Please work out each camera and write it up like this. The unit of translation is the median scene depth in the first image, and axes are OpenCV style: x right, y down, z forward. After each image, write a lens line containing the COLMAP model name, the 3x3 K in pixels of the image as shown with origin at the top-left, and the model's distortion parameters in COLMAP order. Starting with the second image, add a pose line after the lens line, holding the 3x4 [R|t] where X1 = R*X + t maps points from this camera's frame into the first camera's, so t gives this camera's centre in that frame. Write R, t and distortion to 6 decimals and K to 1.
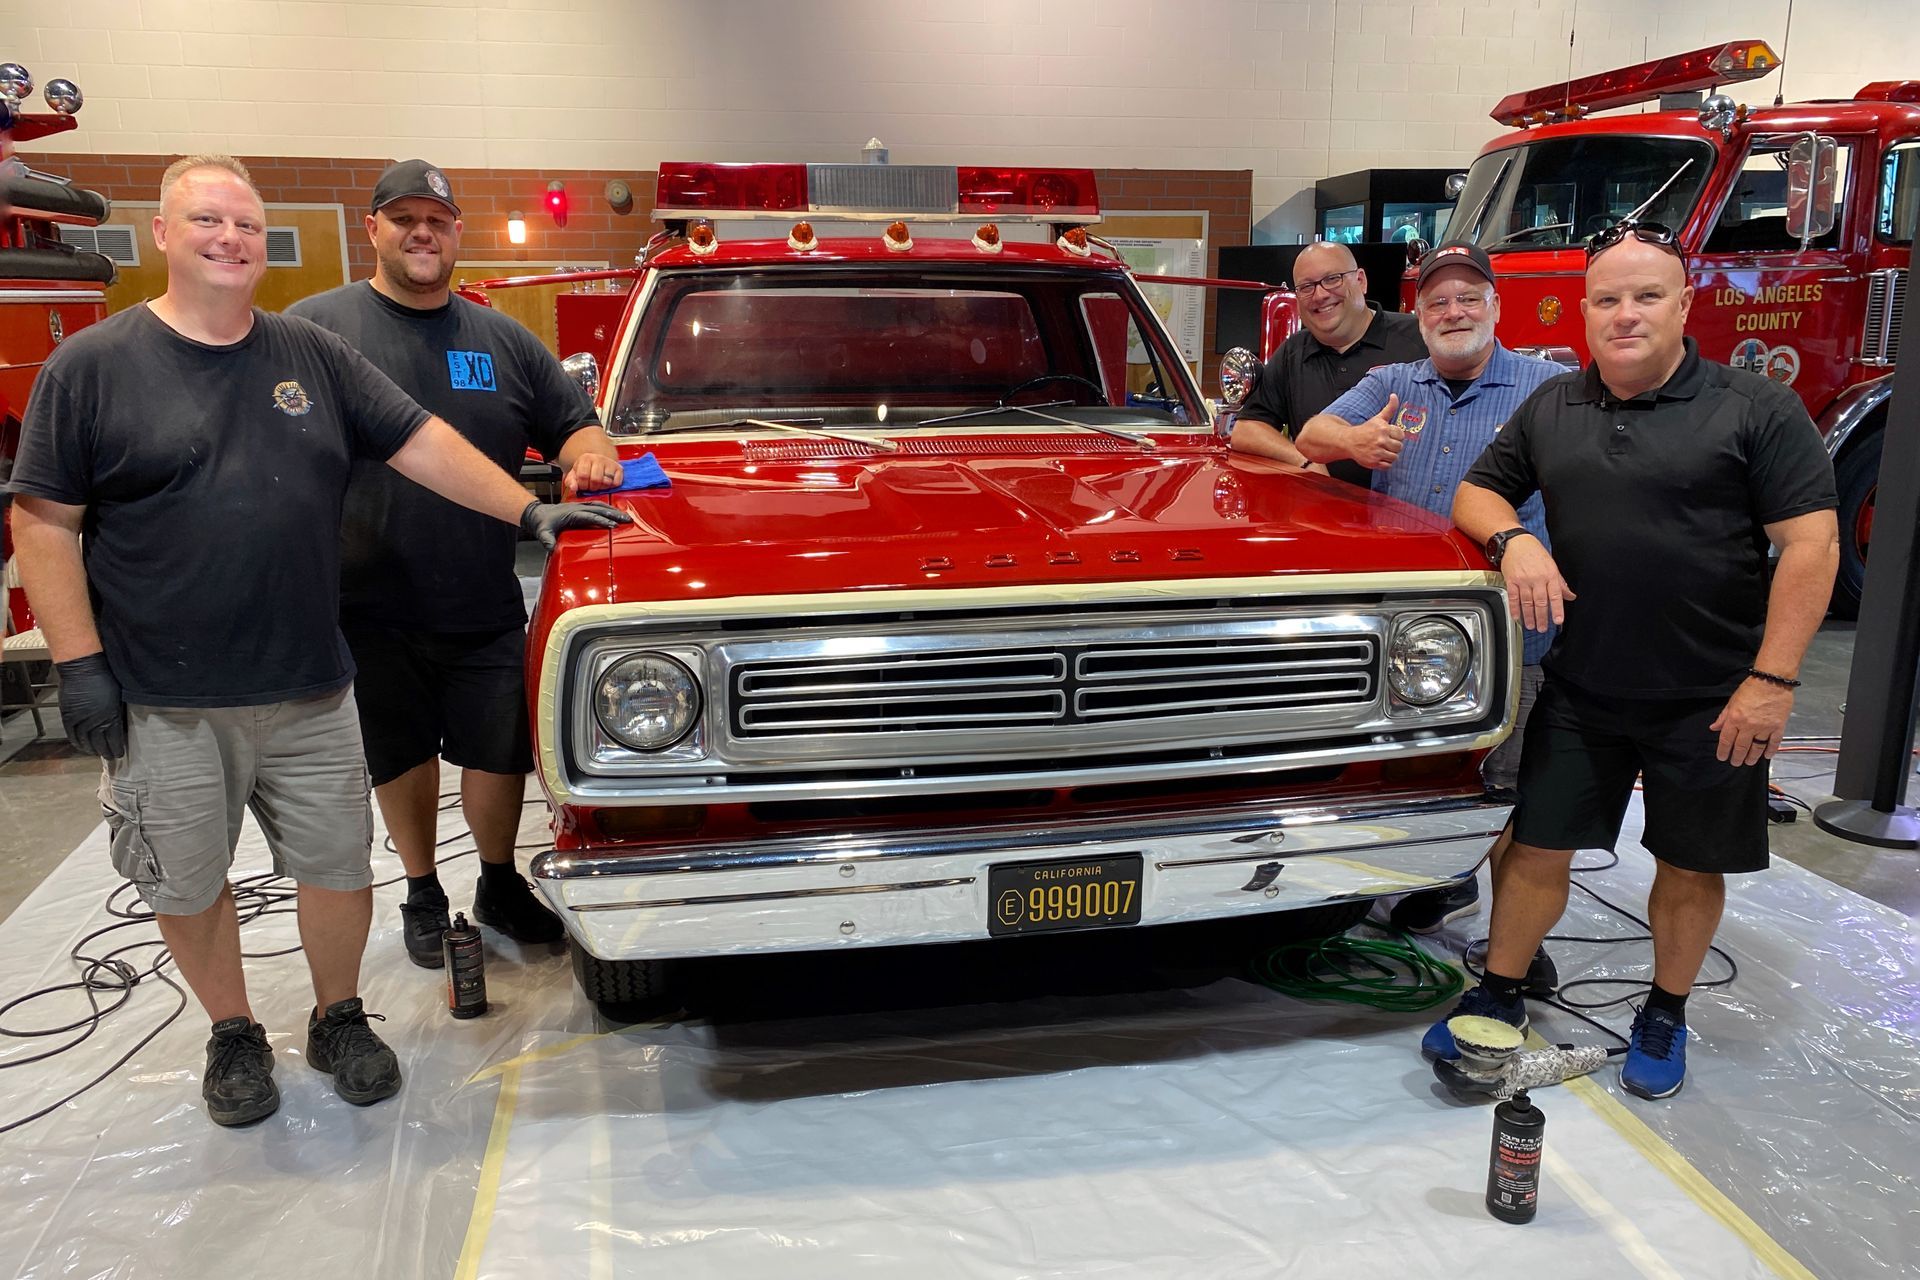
lens RADIAL K [[1438.4, 0, 960.0], [0, 1438.4, 640.0], [0, 0, 1]] dist [0.104242, -0.069208]
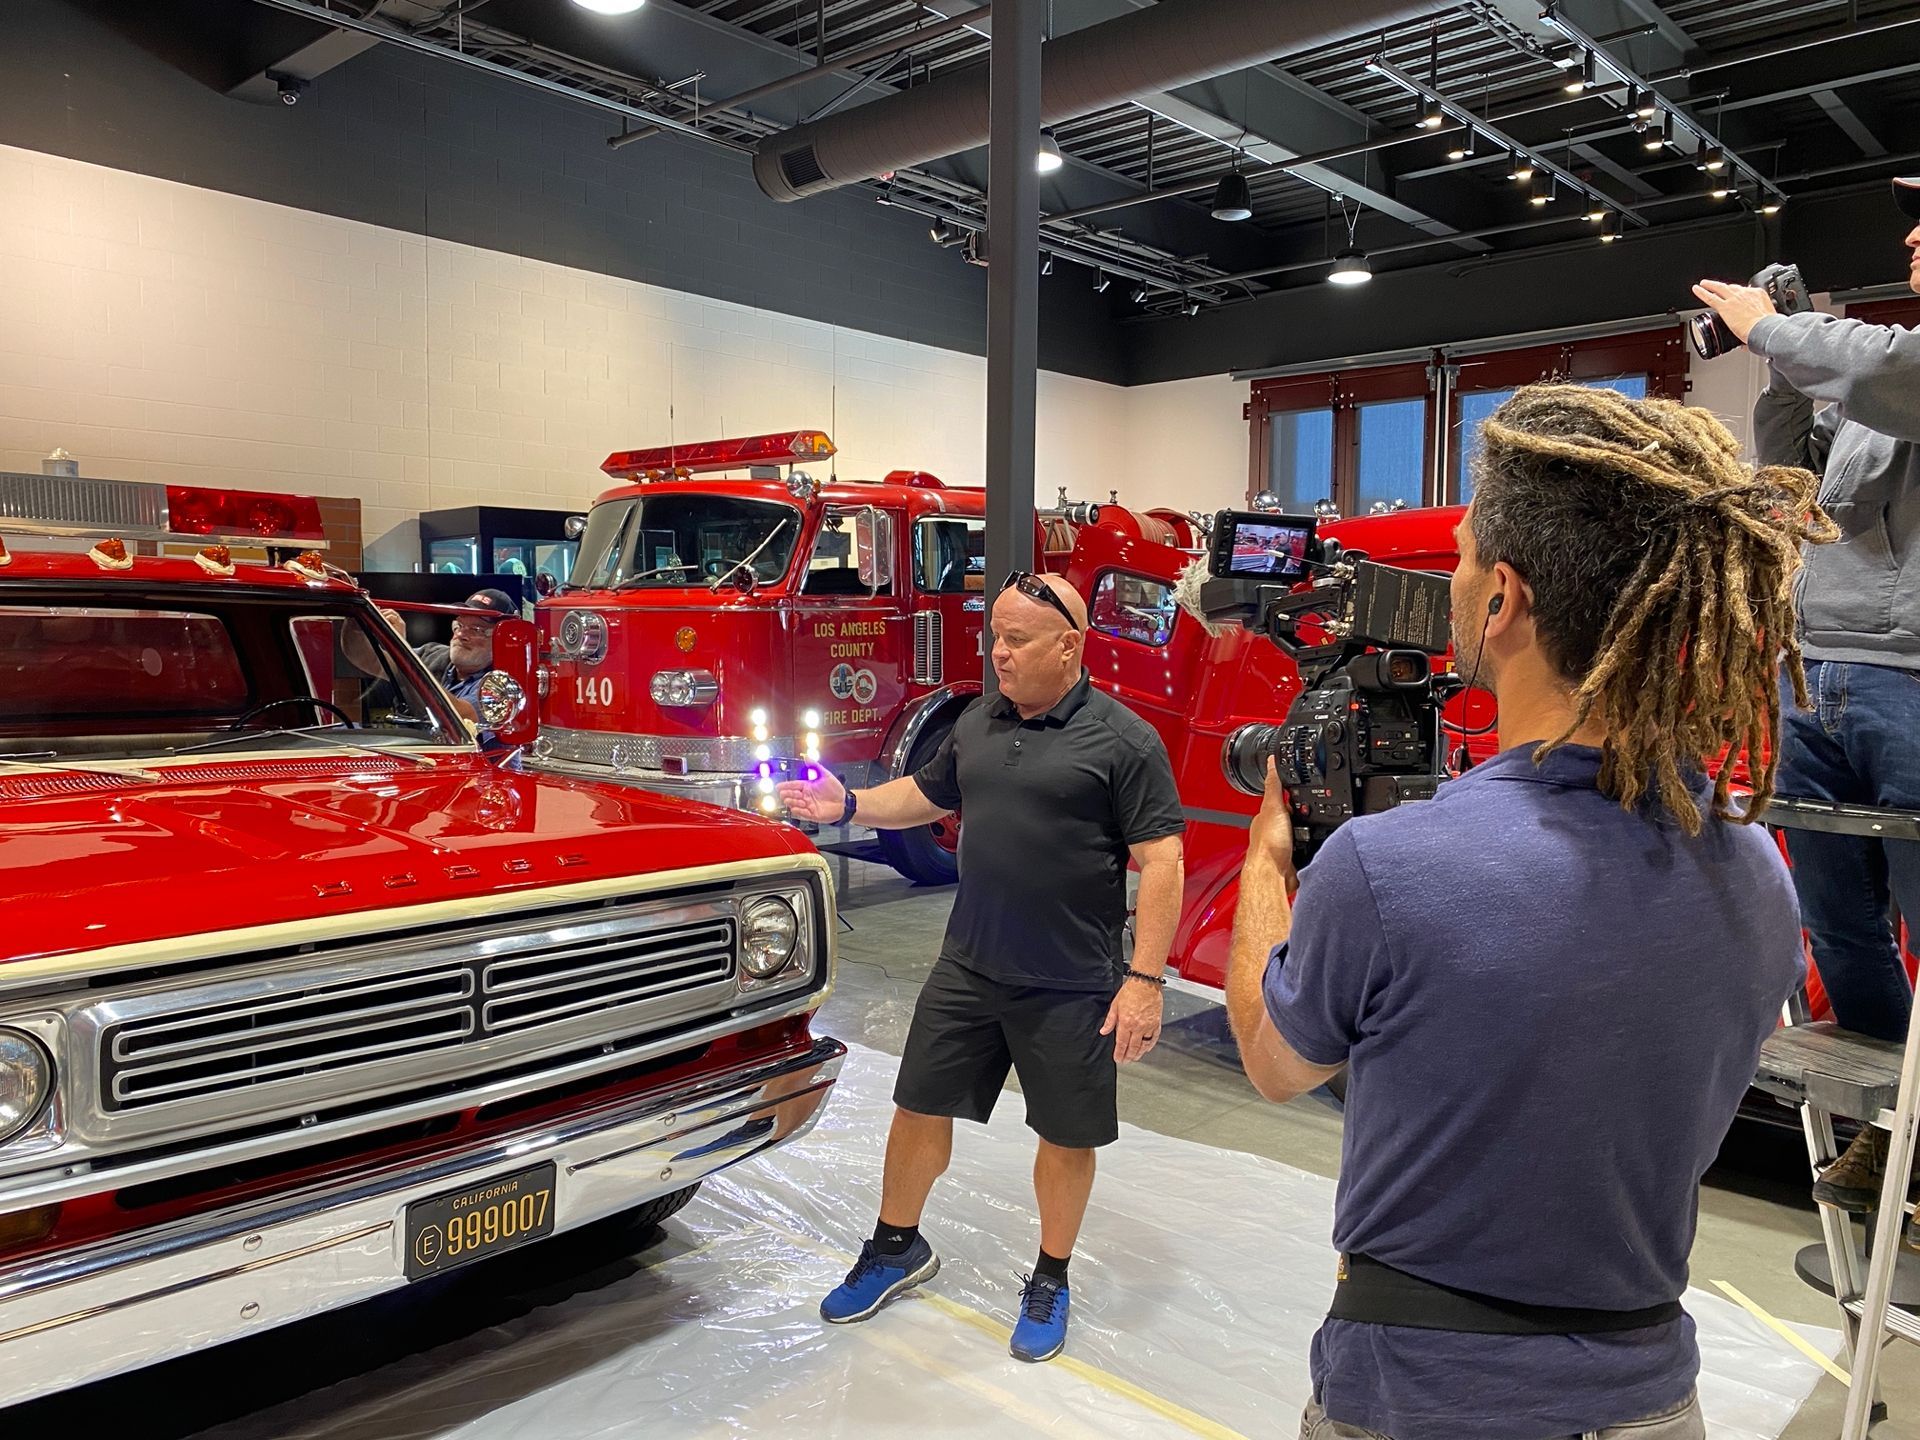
lens RADIAL K [[1457.9, 0, 975.6], [0, 1457.9, 708.1], [0, 0, 1]] dist [-0.000059, -0.013009]
pose [[0.807470, -0.025740, 0.589347, -0.156248], [0.127181, 0.983149, -0.131312, 0.006330], [-0.576035, 0.180985, 0.797137, -0.023633]]
